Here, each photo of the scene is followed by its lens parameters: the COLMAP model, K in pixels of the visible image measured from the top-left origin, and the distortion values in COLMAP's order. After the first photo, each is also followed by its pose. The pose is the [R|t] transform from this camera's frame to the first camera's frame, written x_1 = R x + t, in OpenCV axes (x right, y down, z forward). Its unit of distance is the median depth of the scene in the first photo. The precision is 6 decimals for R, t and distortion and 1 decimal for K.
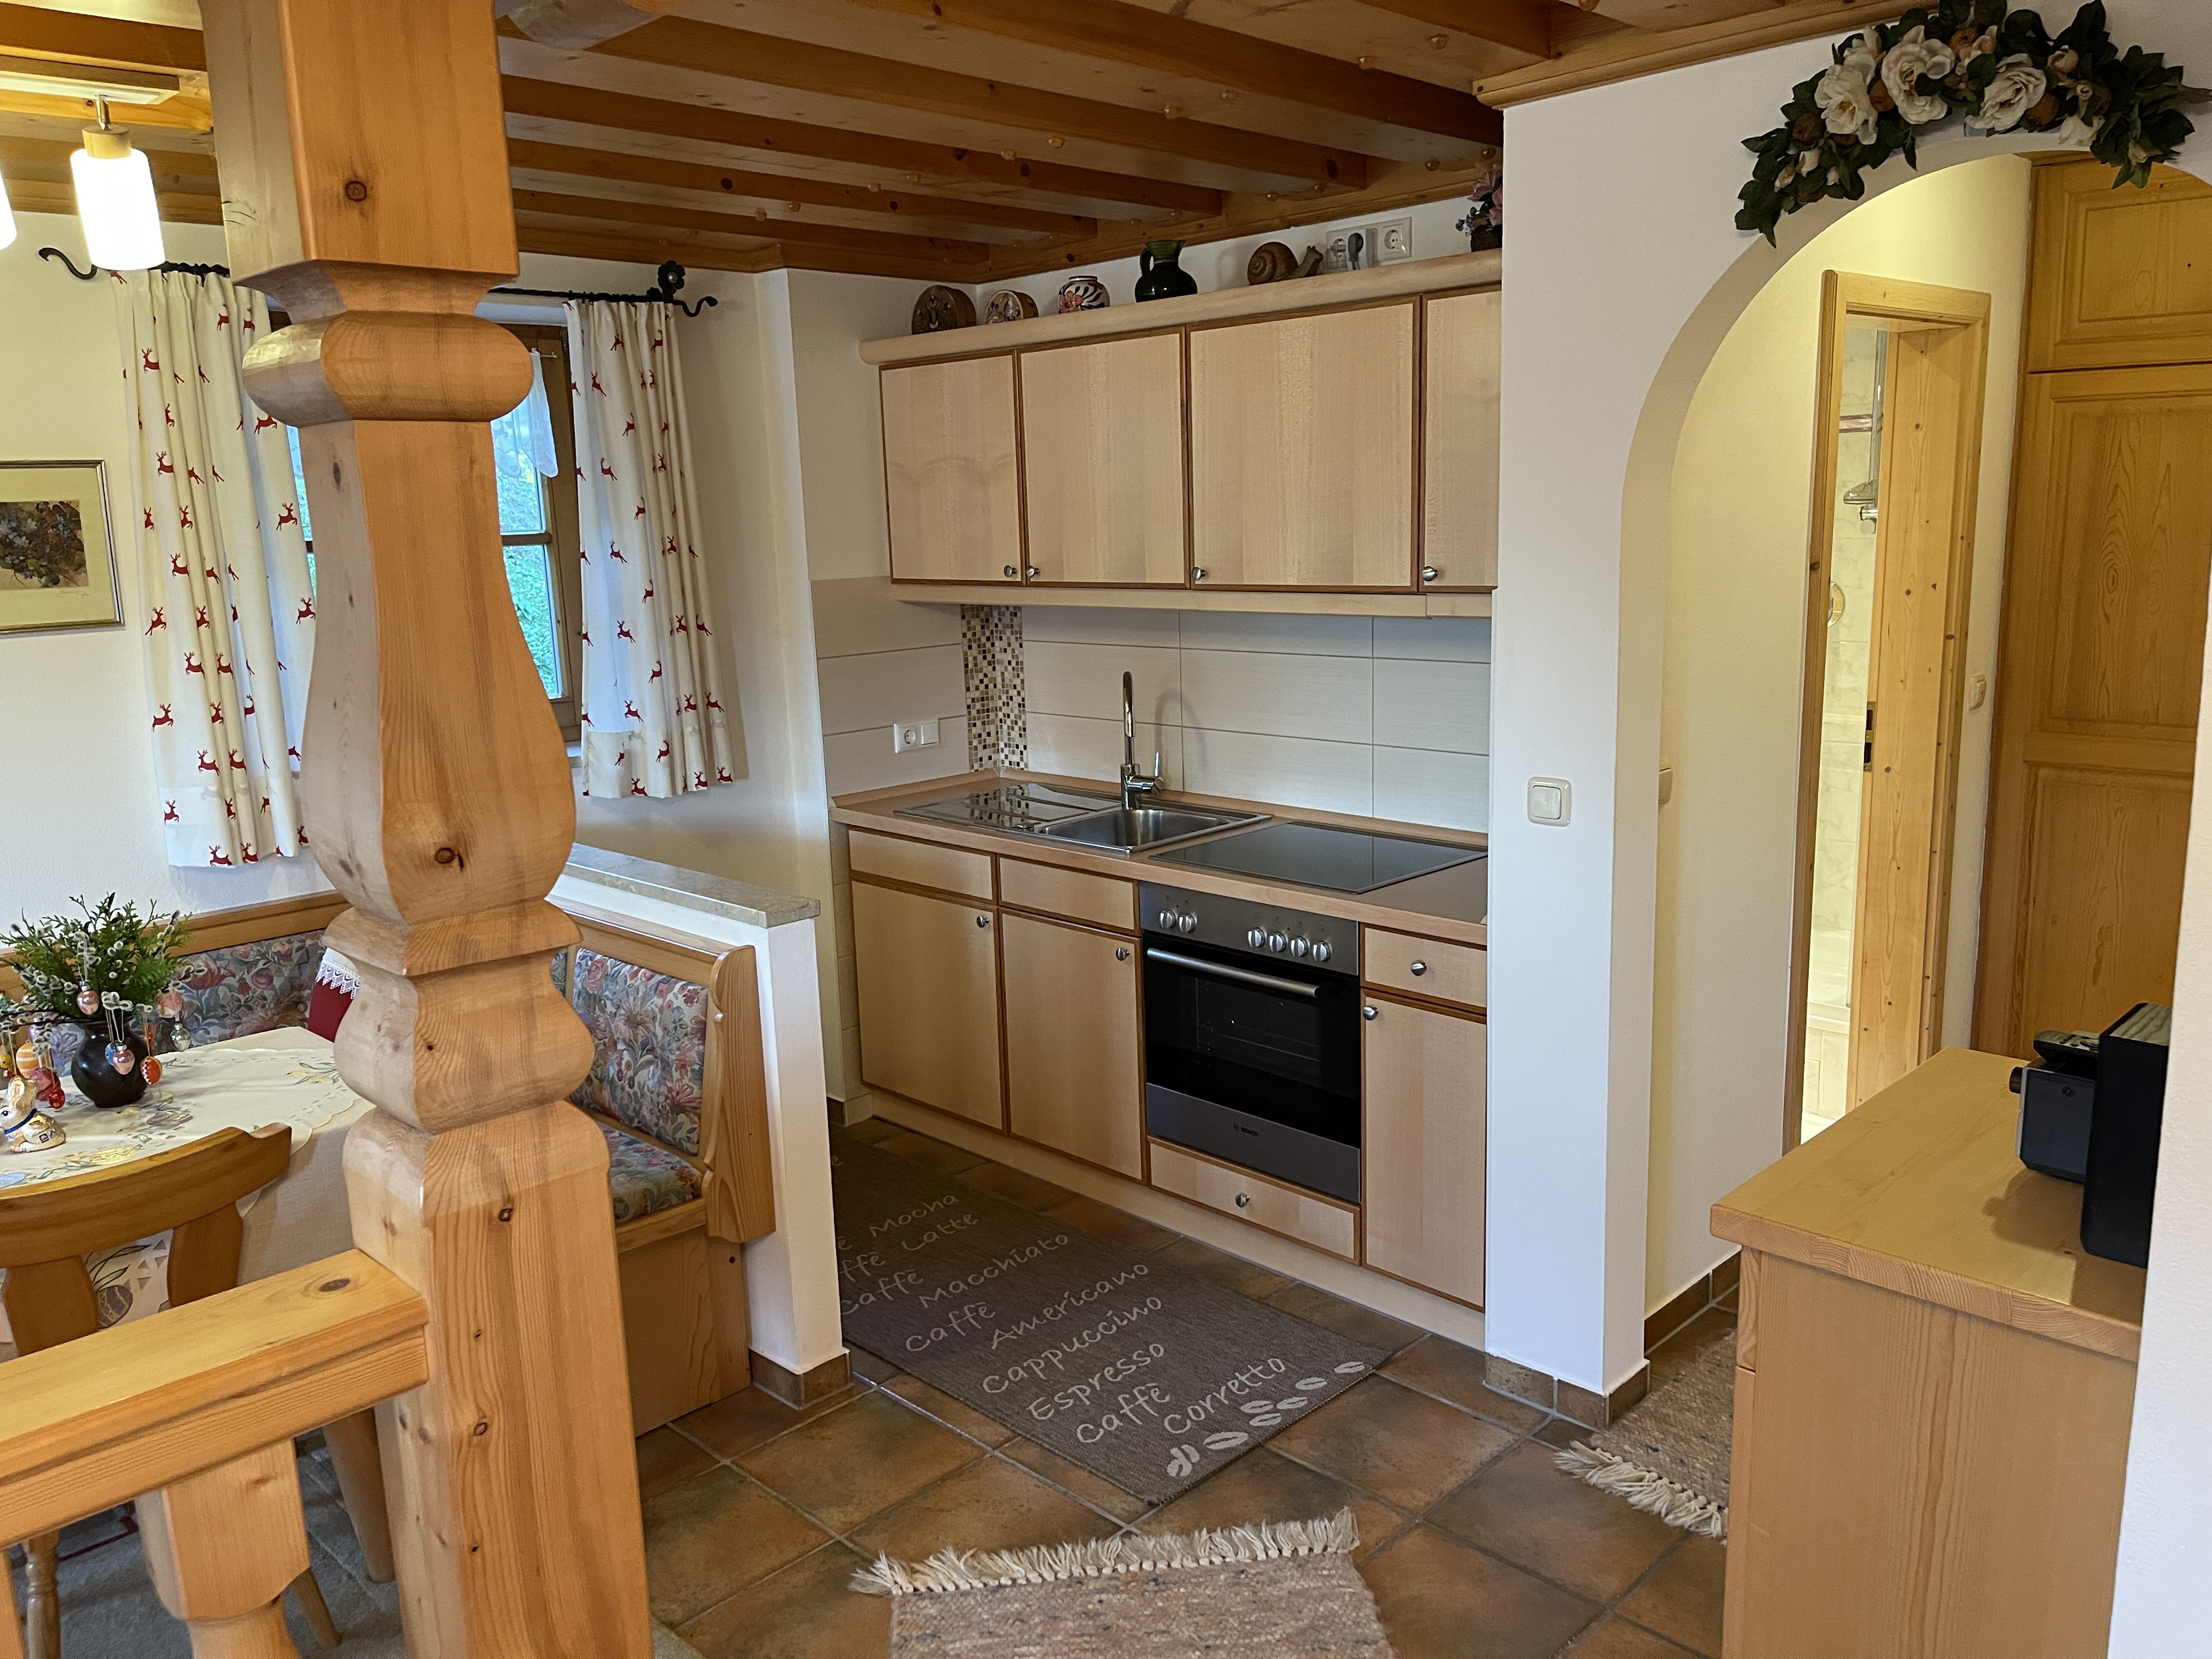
lens RADIAL K [[1675.4, 0, 1106.0], [0, 1675.4, 829.5], [0, 0, 1]] dist [0.088809, -0.125713]
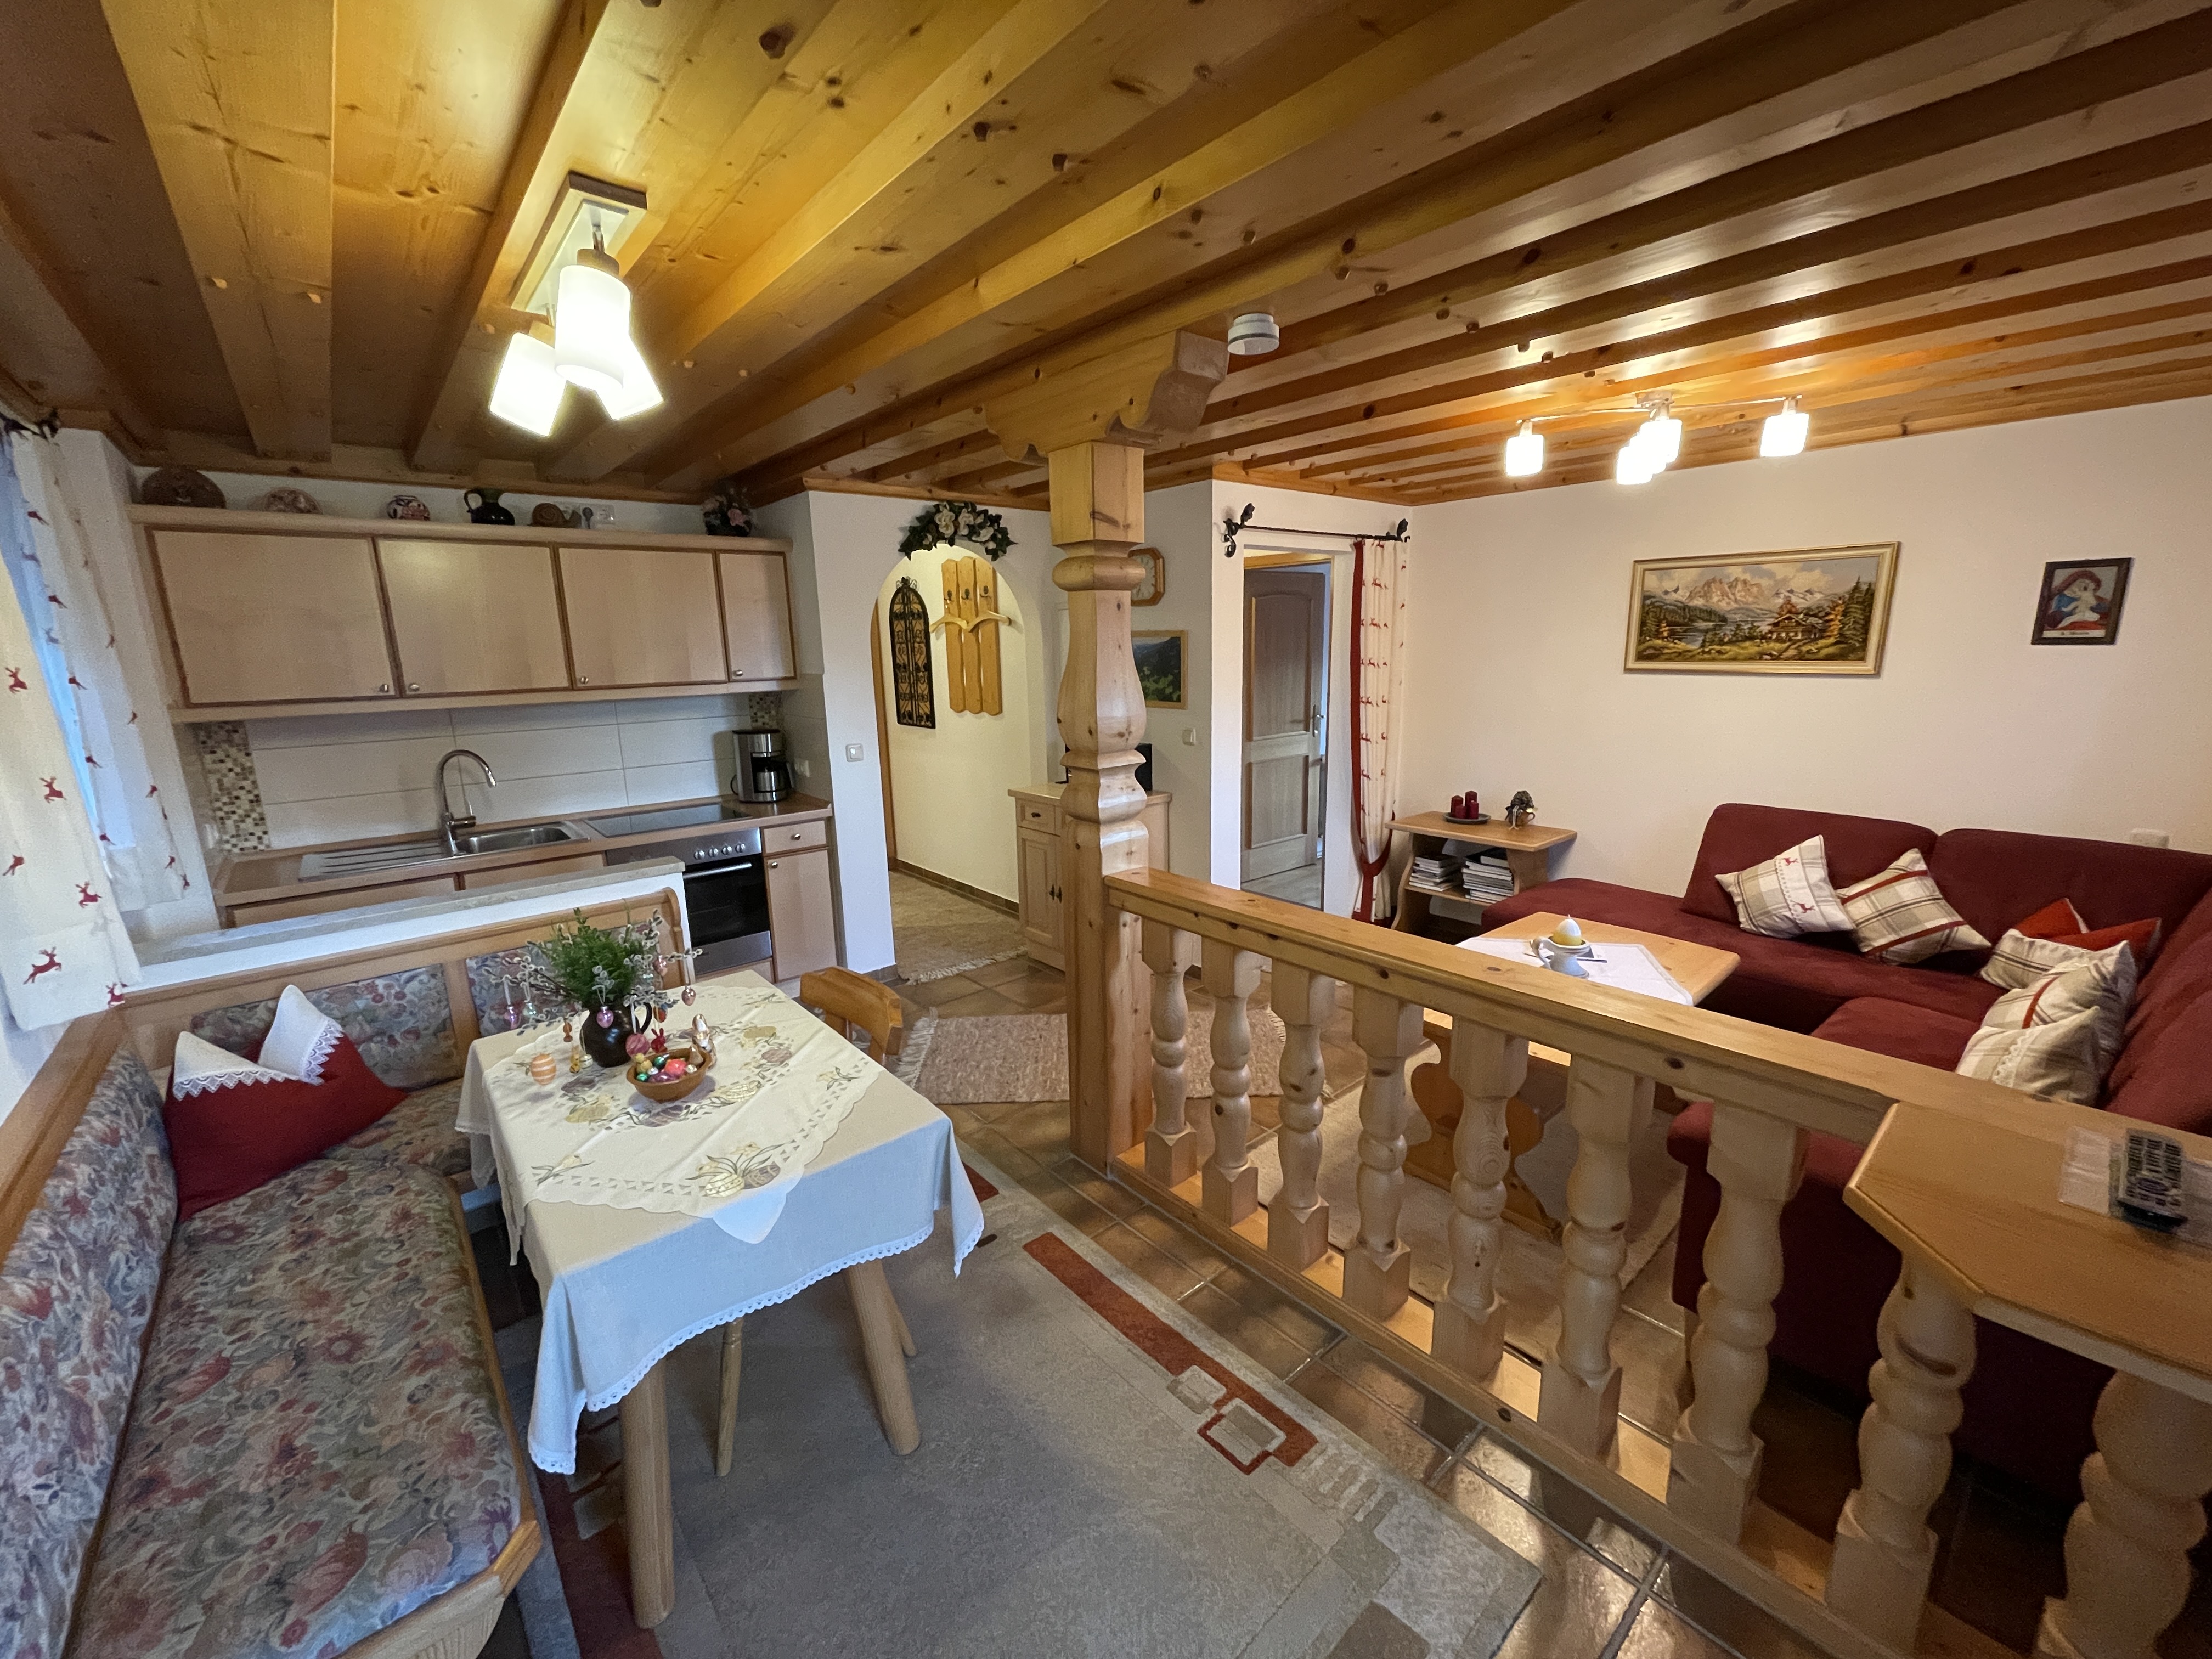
lens RADIAL K [[891.7, 0, 1098.5], [0, 891.7, 821.7], [0, 0, 1]] dist [0.001680, 0.000010]
pose [[0.082620, -0.170222, 0.981936, -0.861999], [0.209042, 0.966345, 0.149931, -0.032974], [-0.974410, 0.192879, 0.115423, 0.372754]]
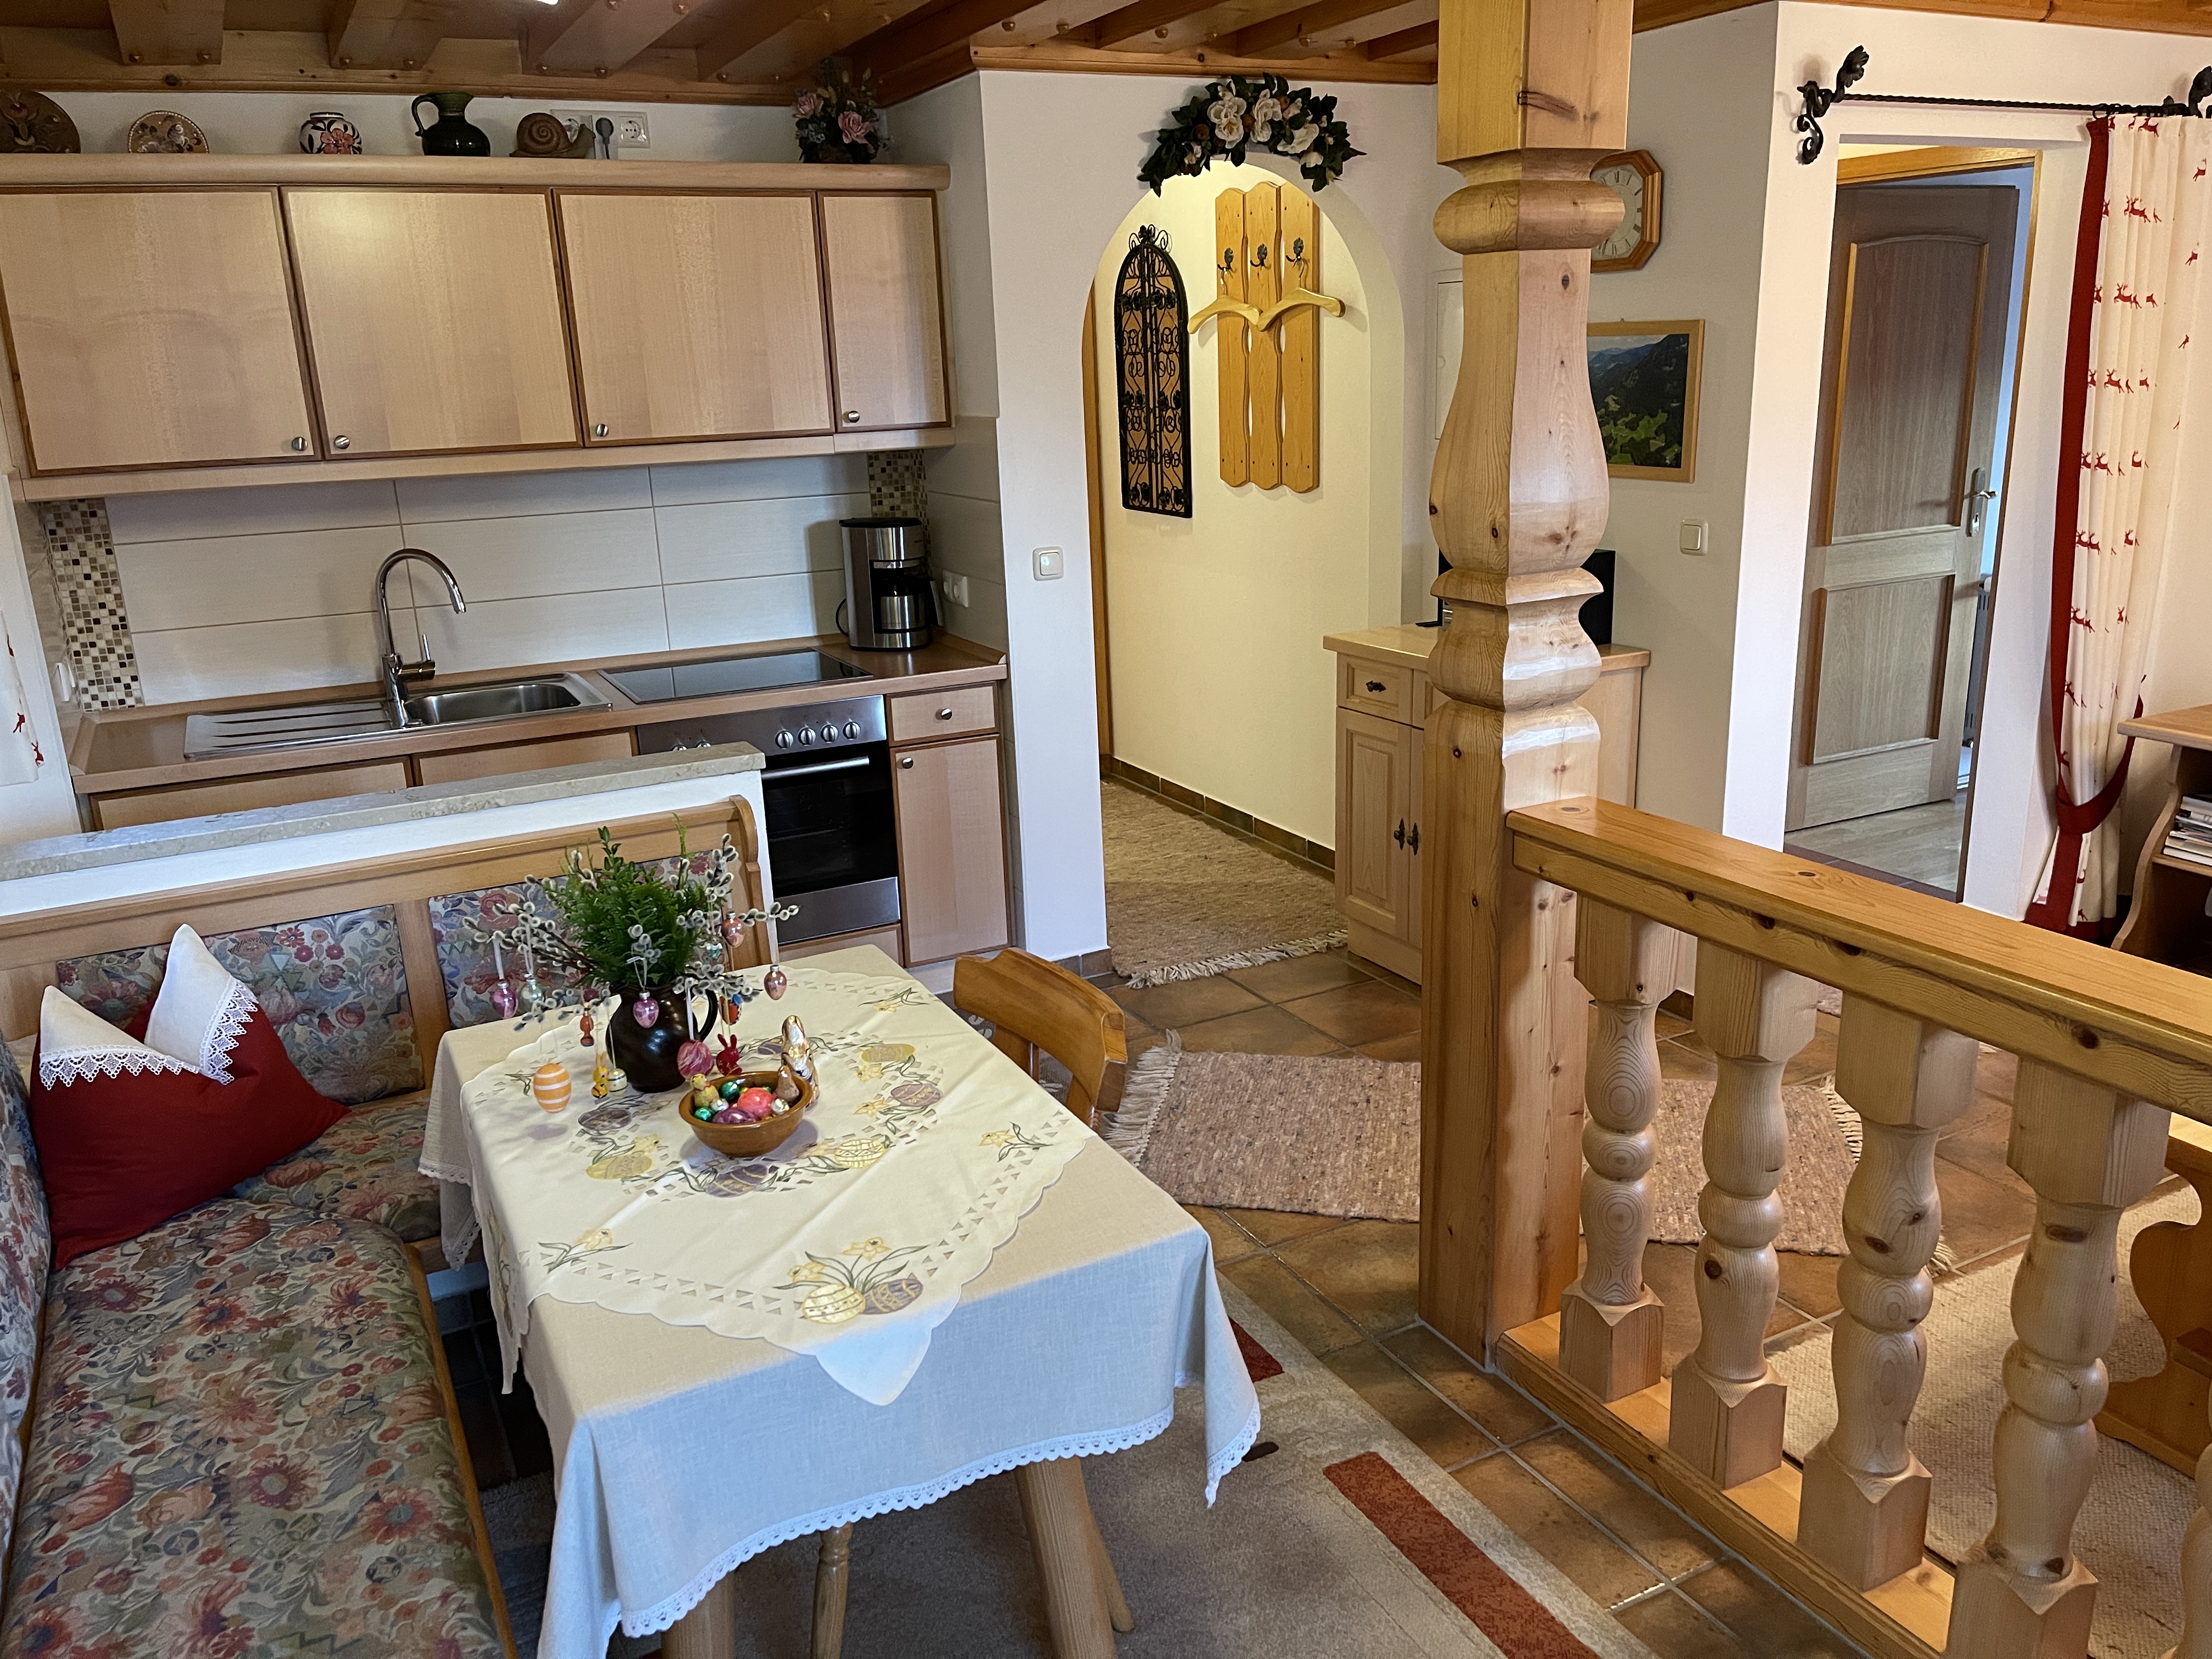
lens RADIAL K [[1675.4, 0, 1106.0], [0, 1675.4, 829.5], [0, 0, 1]] dist [0.088809, -0.125713]
pose [[0.305411, -0.240496, 0.921350, -0.873427], [0.208238, 0.961029, 0.181826, -0.039060], [-0.929172, 0.136329, 0.343589, 0.373224]]
